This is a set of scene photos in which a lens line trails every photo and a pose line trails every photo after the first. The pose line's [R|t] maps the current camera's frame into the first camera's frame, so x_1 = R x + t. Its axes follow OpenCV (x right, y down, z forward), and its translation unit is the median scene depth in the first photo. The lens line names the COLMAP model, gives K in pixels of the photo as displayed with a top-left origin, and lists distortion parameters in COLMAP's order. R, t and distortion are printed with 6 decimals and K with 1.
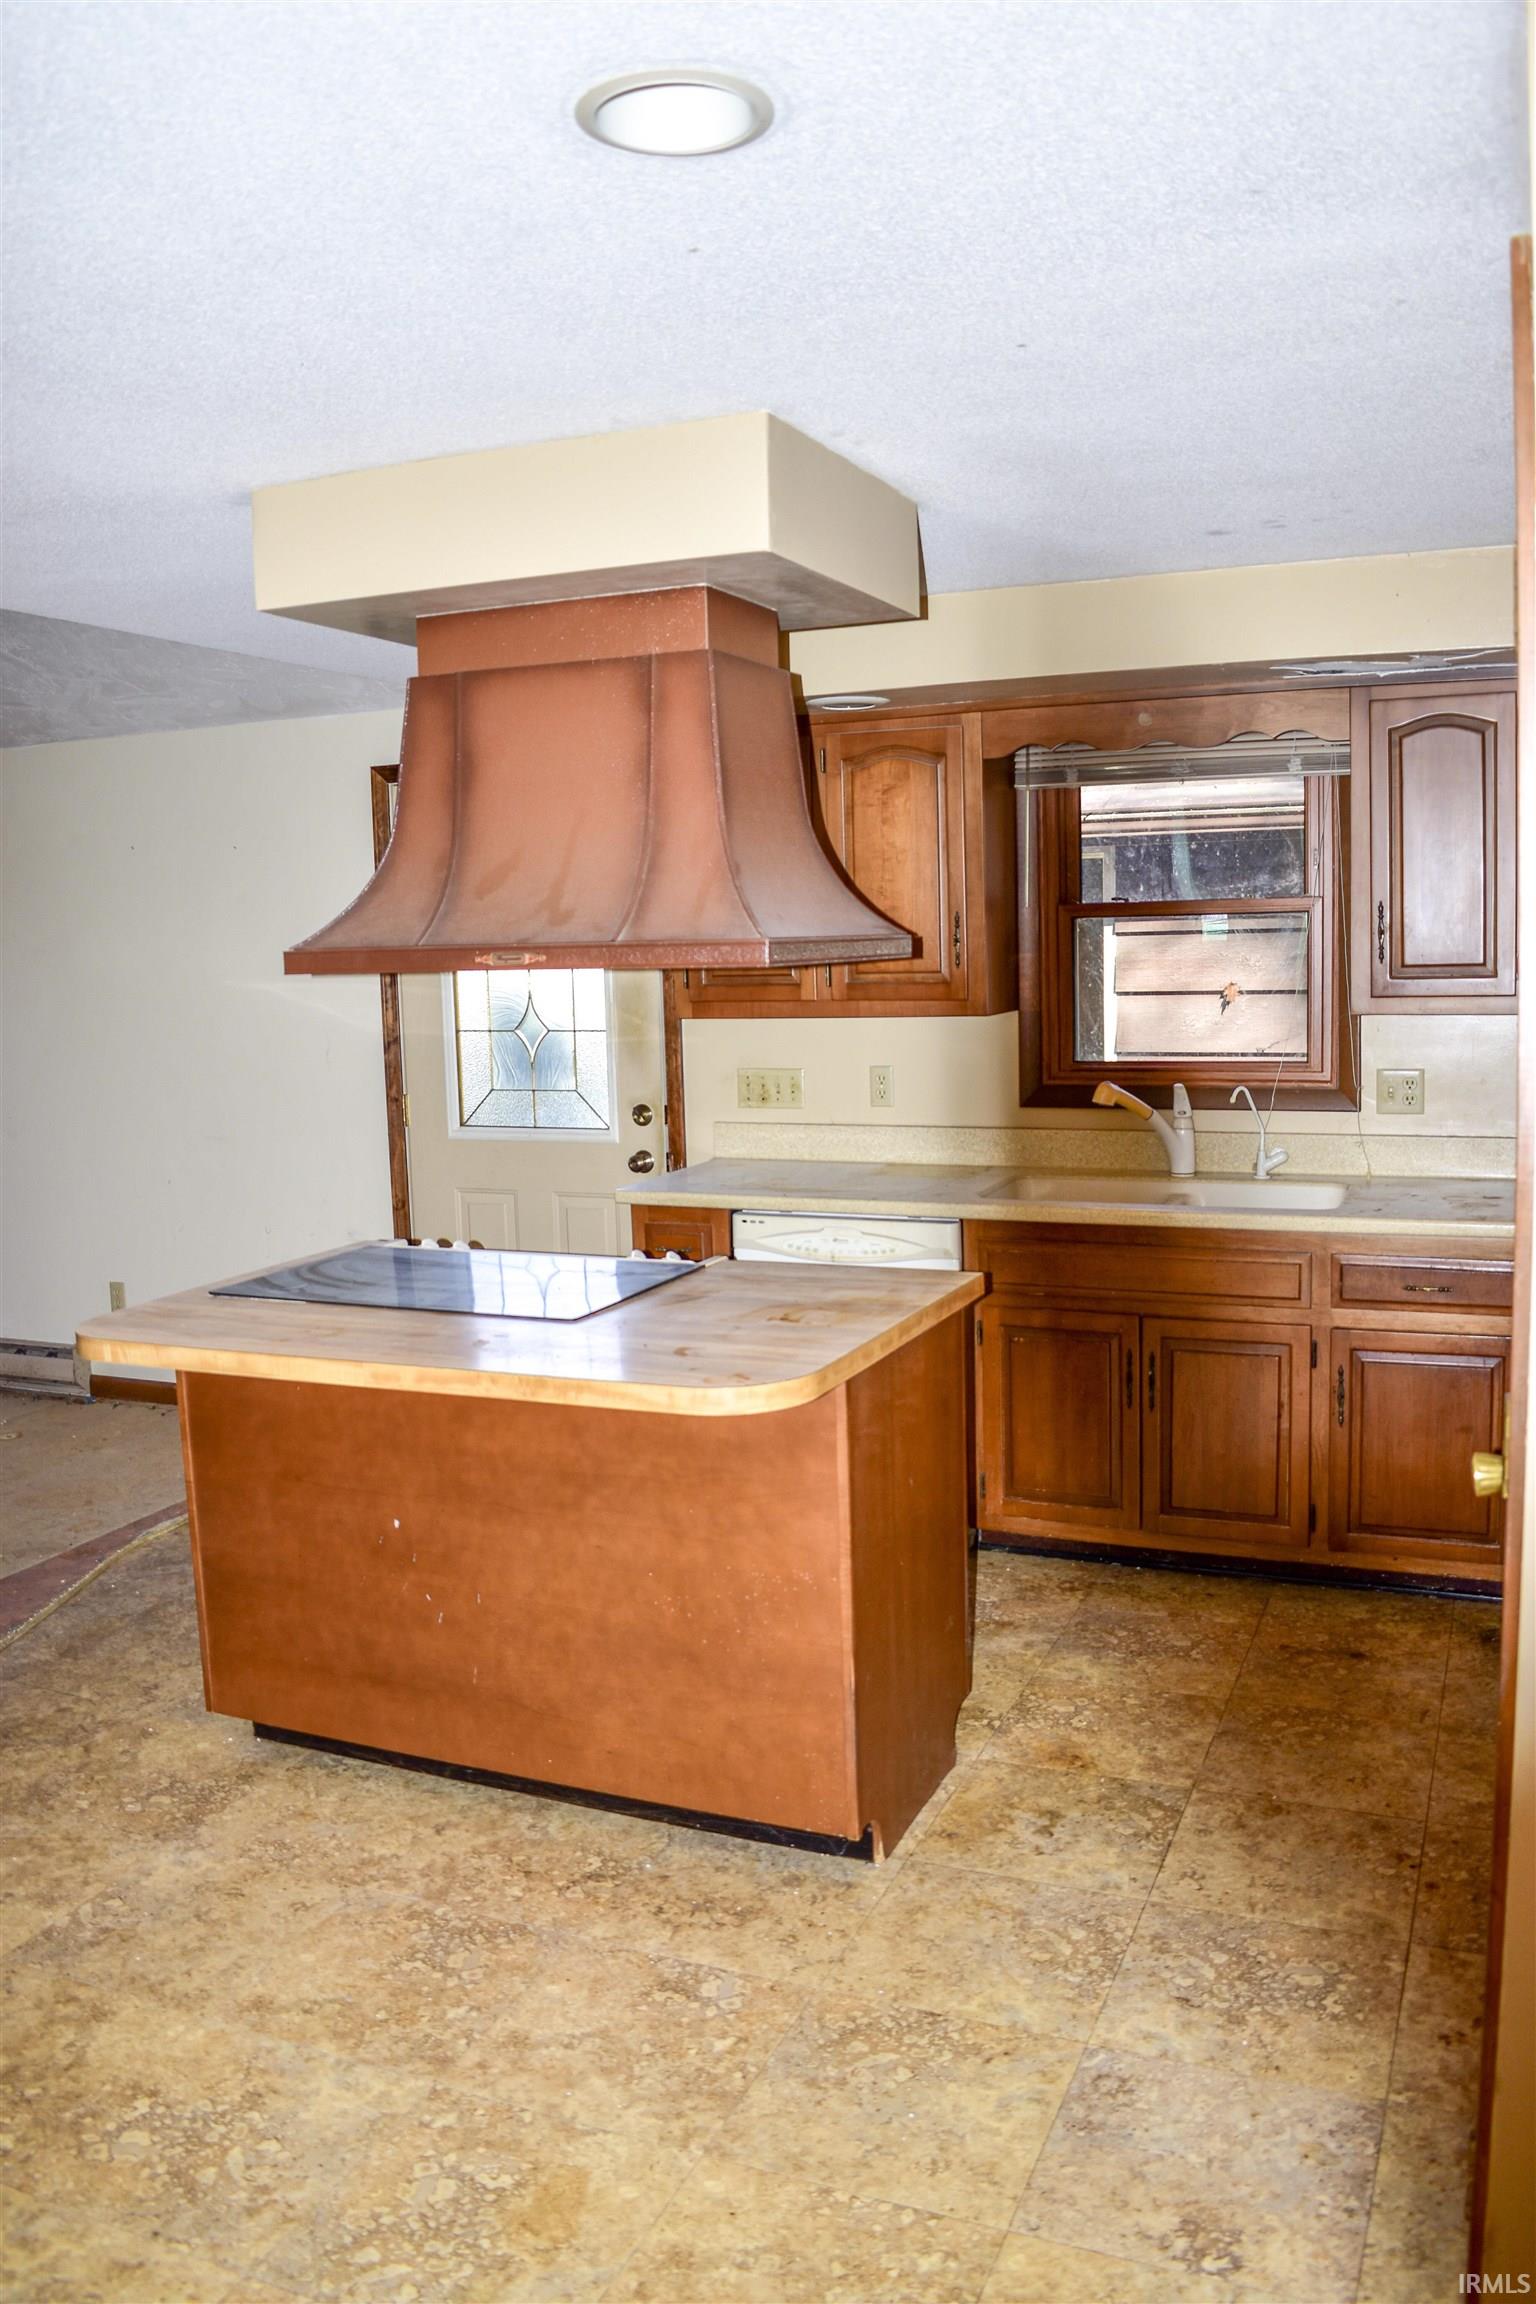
lens RADIAL K [[1815.6, 0, 768.0], [0, 1815.6, 1152.0], [0, 0, 1]] dist [-0.098734, 0.012737]
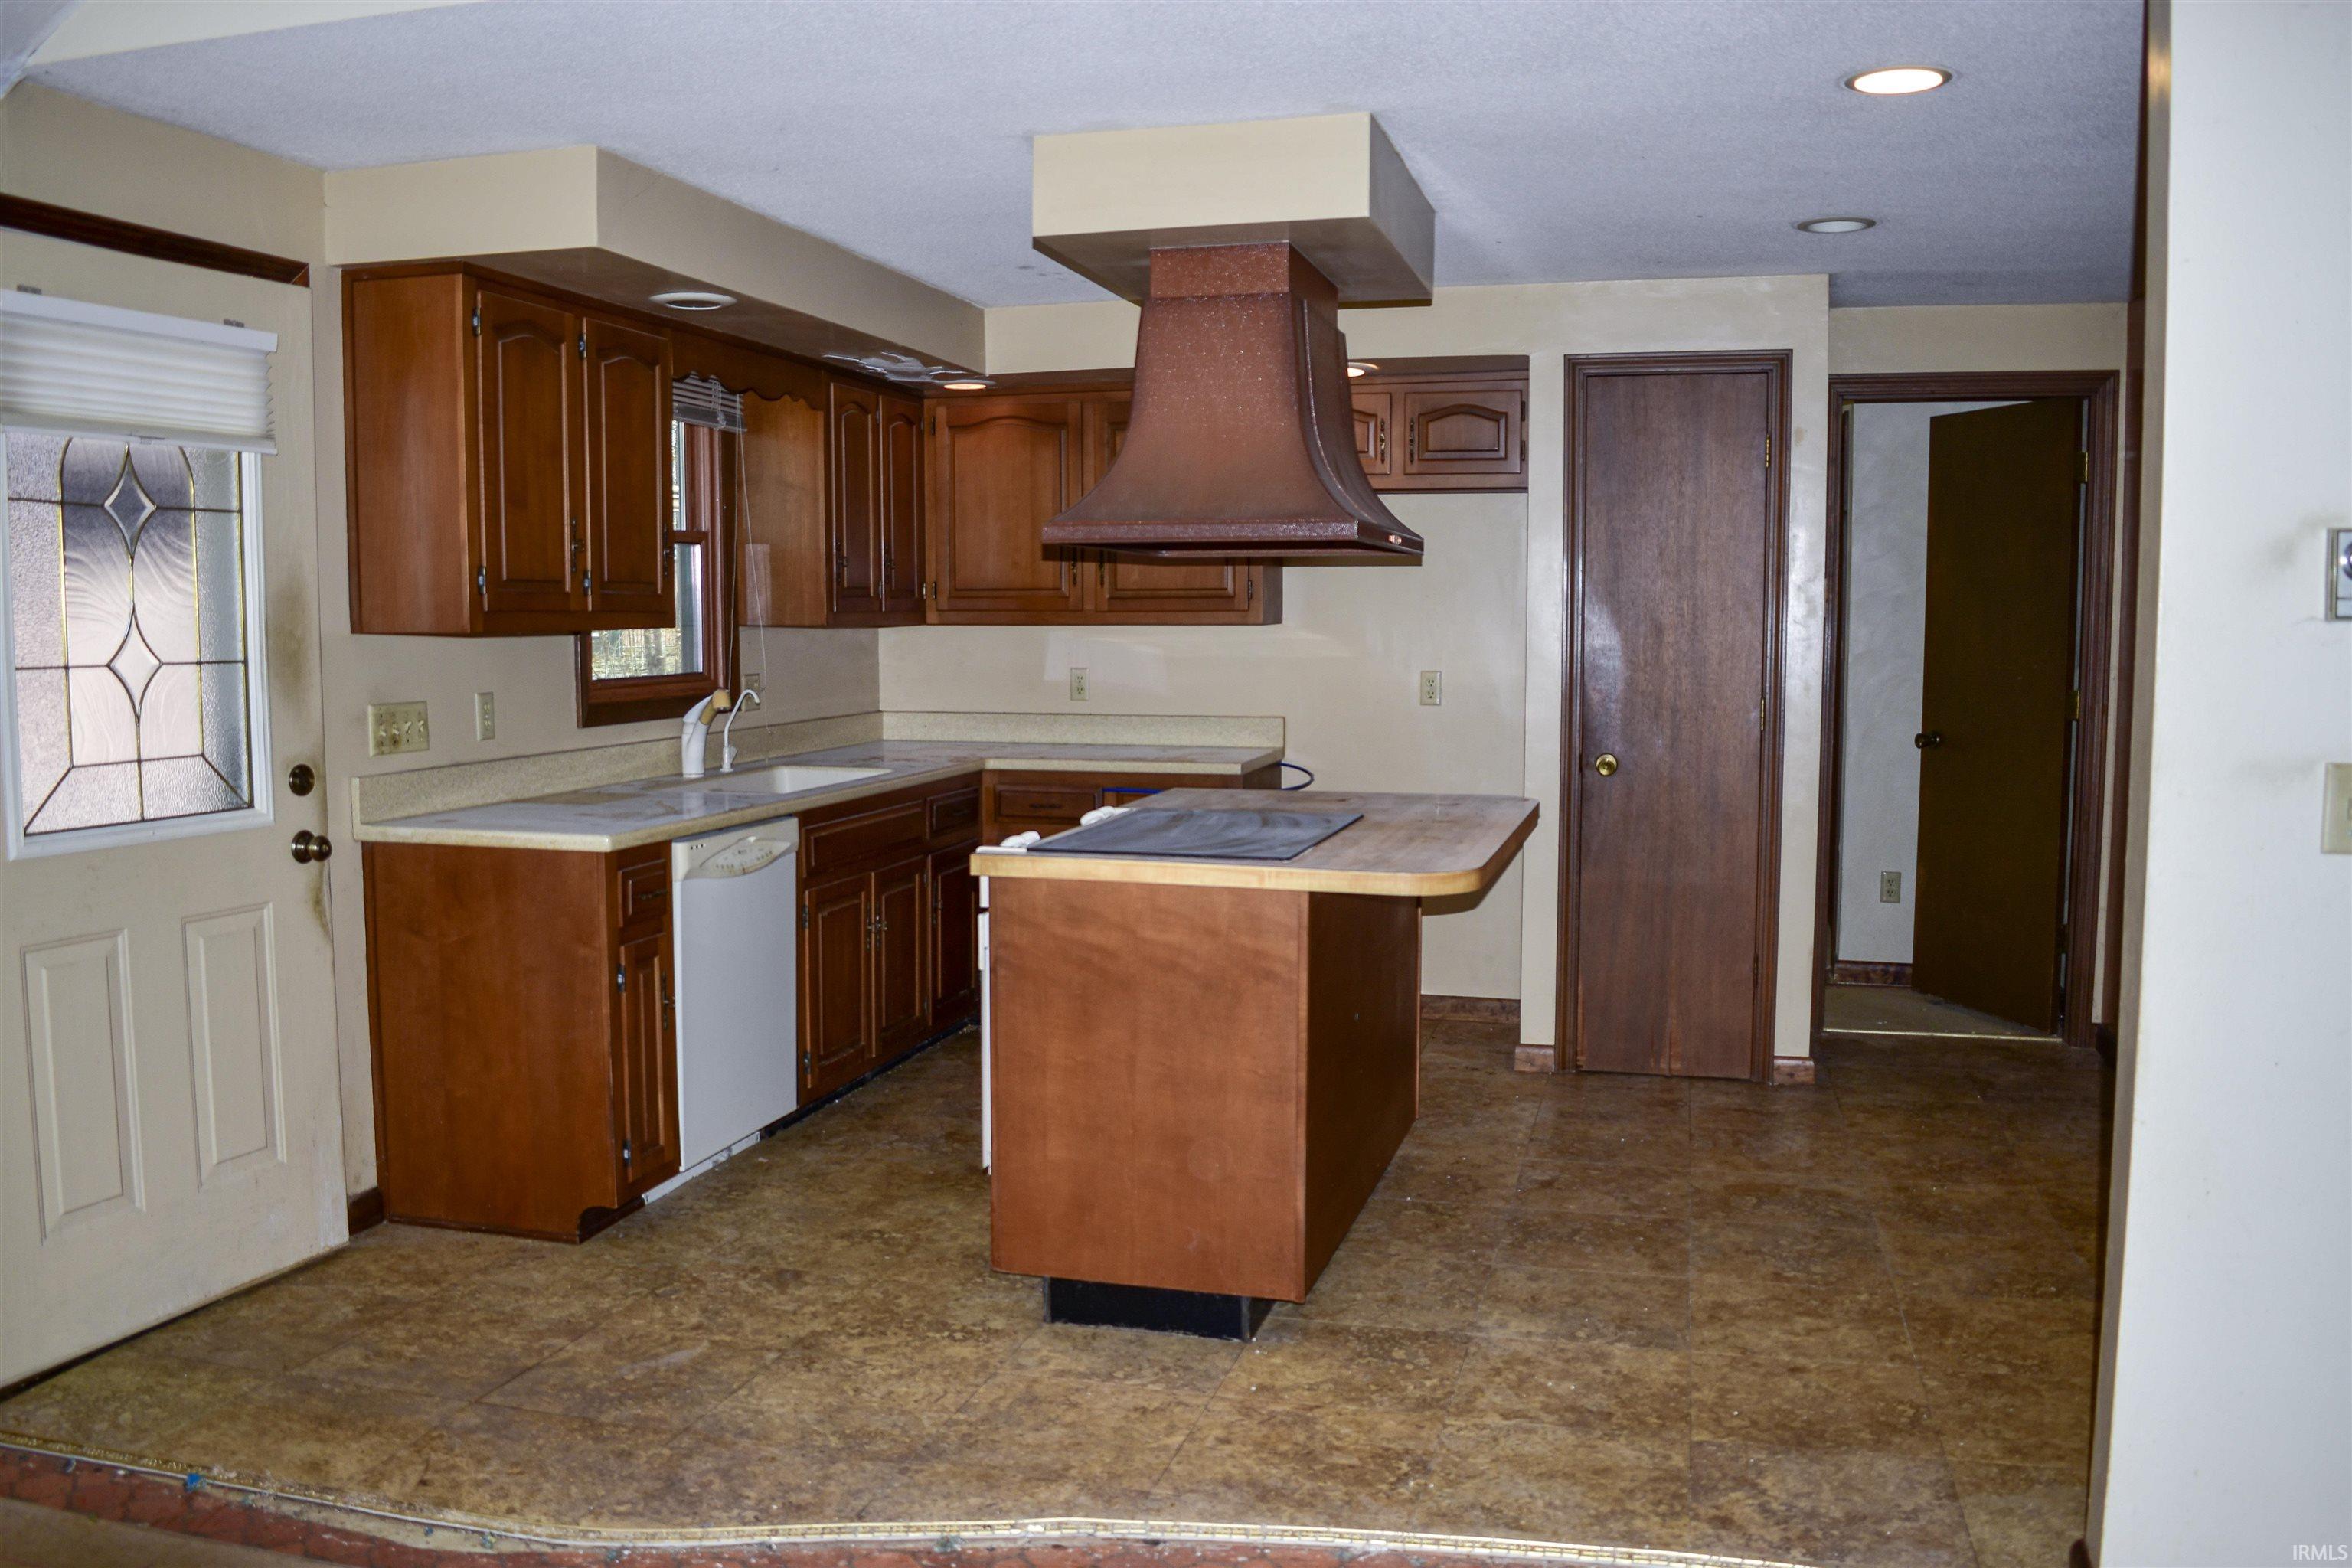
lens RADIAL K [[1962.5, 0, 1176.0], [0, 1962.5, 784.0], [0, 0, 1]] dist [-0.091998, 0.004249]
pose [[-0.151115, -0.062147, 0.986561, -1.335461], [0.123274, 0.989046, 0.081186, -0.056251], [-0.980800, 0.133886, -0.141799, 1.189476]]
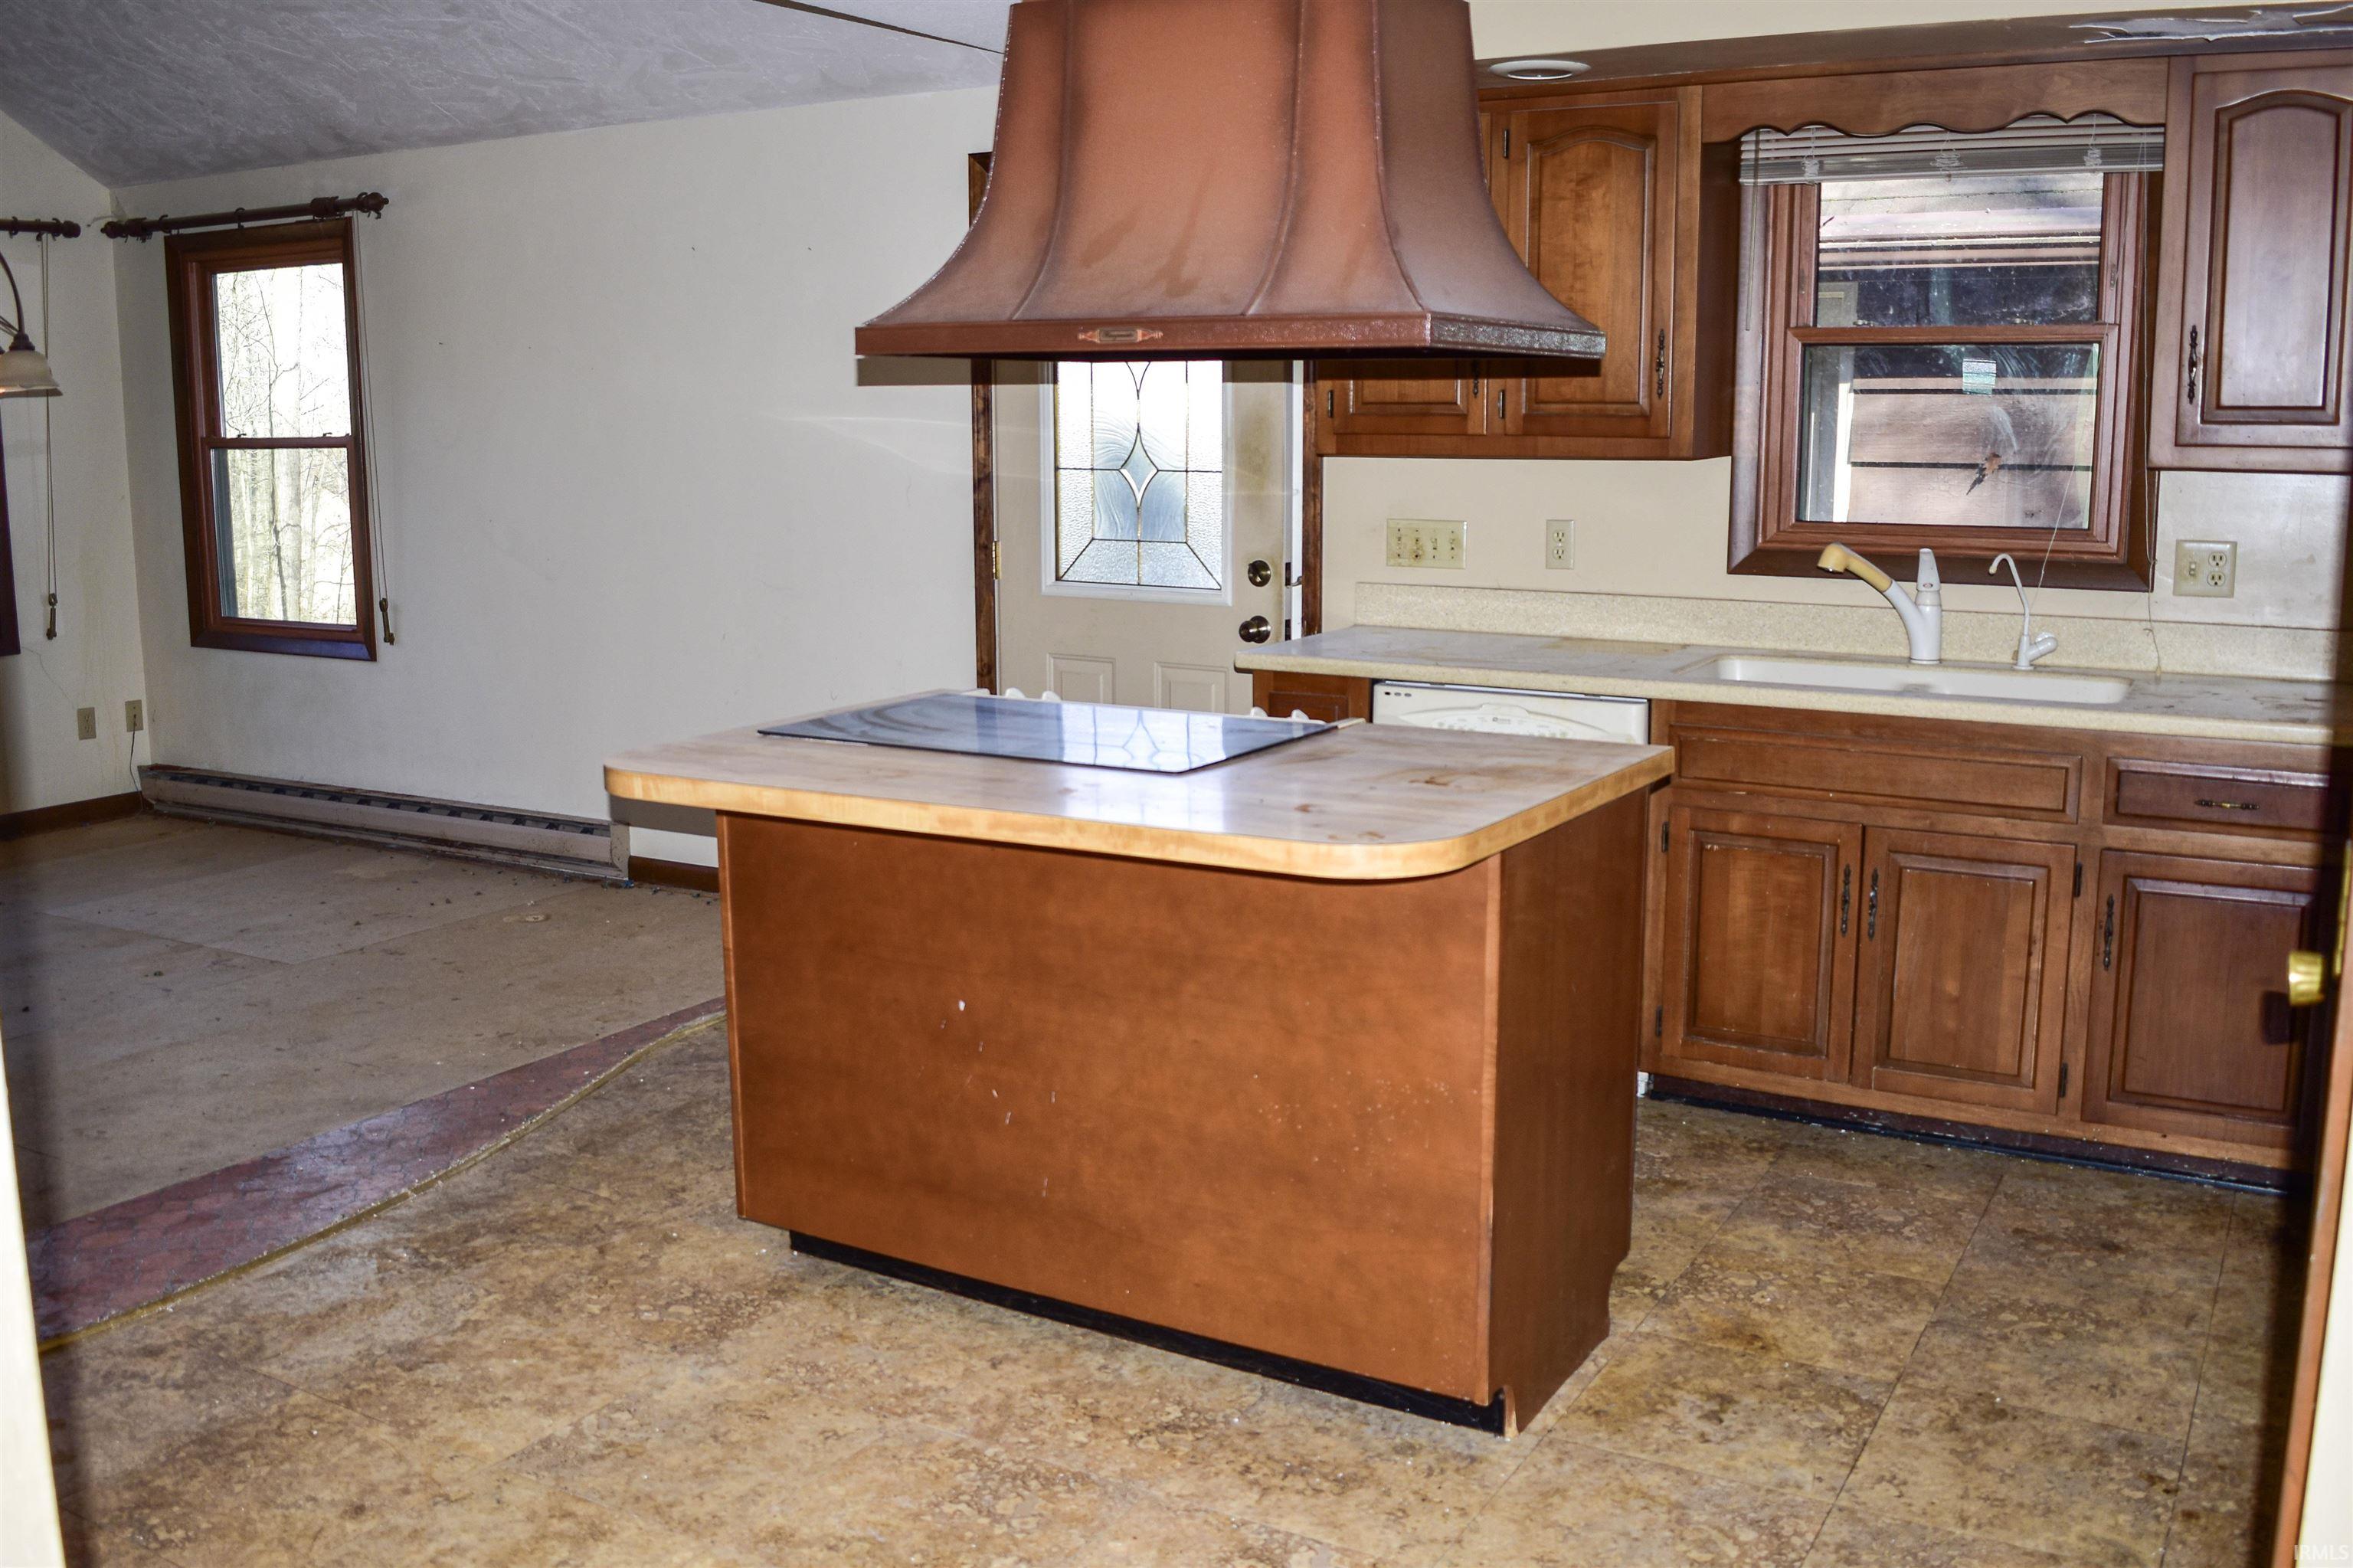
lens RADIAL K [[2113.7, 0, 1153.7], [0, 2113.7, 790.9], [0, 0, 1]] dist [-0.101476, 0.017871]
pose [[0.991414, 0.046527, -0.122204, 0.001650], [-0.039438, 0.997431, 0.059802, 0.038600], [0.124672, -0.054470, 0.990702, 0.022917]]
